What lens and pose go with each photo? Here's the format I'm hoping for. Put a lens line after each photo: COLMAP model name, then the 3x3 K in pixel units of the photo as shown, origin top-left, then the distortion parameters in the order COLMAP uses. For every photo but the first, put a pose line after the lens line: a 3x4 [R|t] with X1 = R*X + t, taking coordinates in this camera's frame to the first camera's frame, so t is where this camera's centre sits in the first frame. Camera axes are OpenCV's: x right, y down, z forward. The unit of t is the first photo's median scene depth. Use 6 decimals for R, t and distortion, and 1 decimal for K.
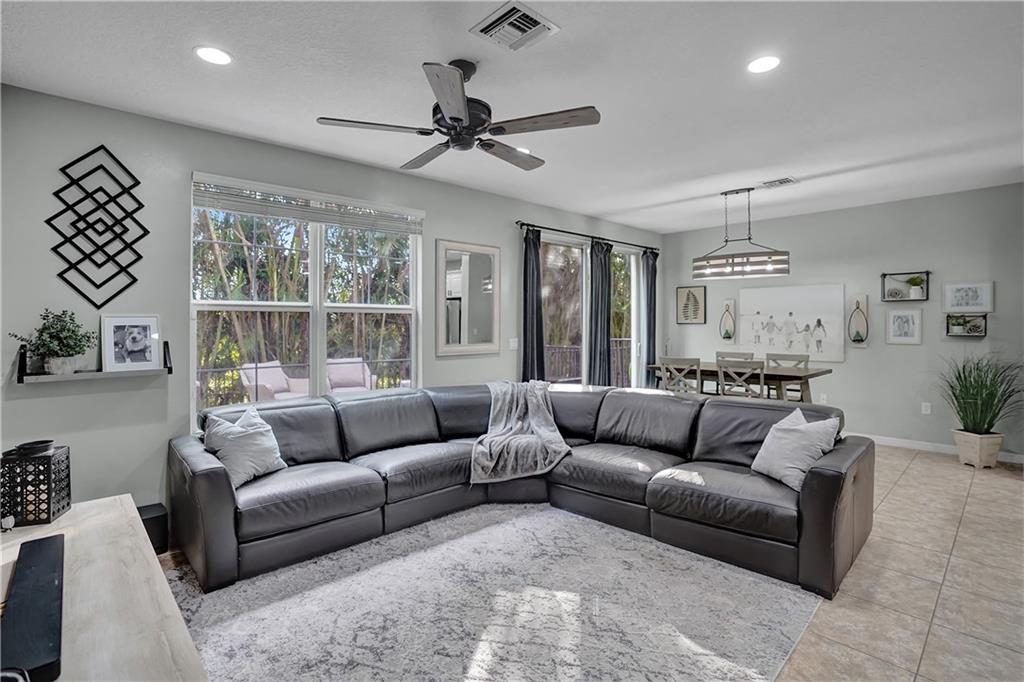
lens RADIAL K [[483.1, 0, 516.2], [0, 483.1, 325.7], [0, 0, 1]] dist [-0.063108, 0.023686]
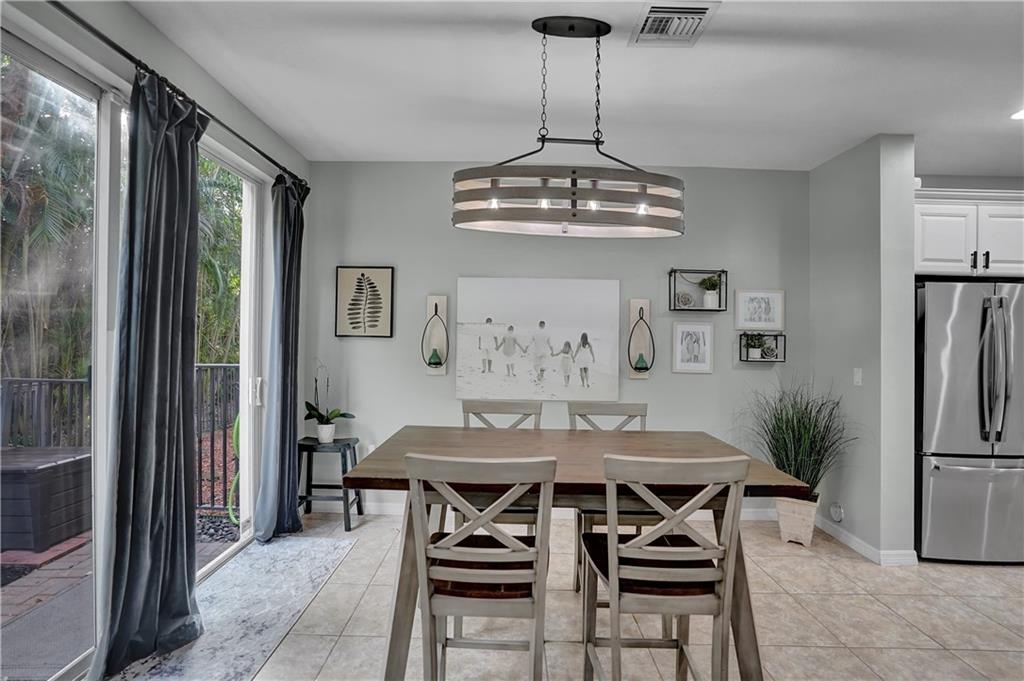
lens RADIAL K [[483.1, 0, 508.9], [0, 483.1, 331.9], [0, 0, 1]] dist [-0.063108, 0.023686]
pose [[0.689639, 0.024543, 0.723738, 0.175540], [-0.019484, 0.999693, -0.015335, -0.007947], [-0.723891, -0.003525, 0.689905, 1.001132]]
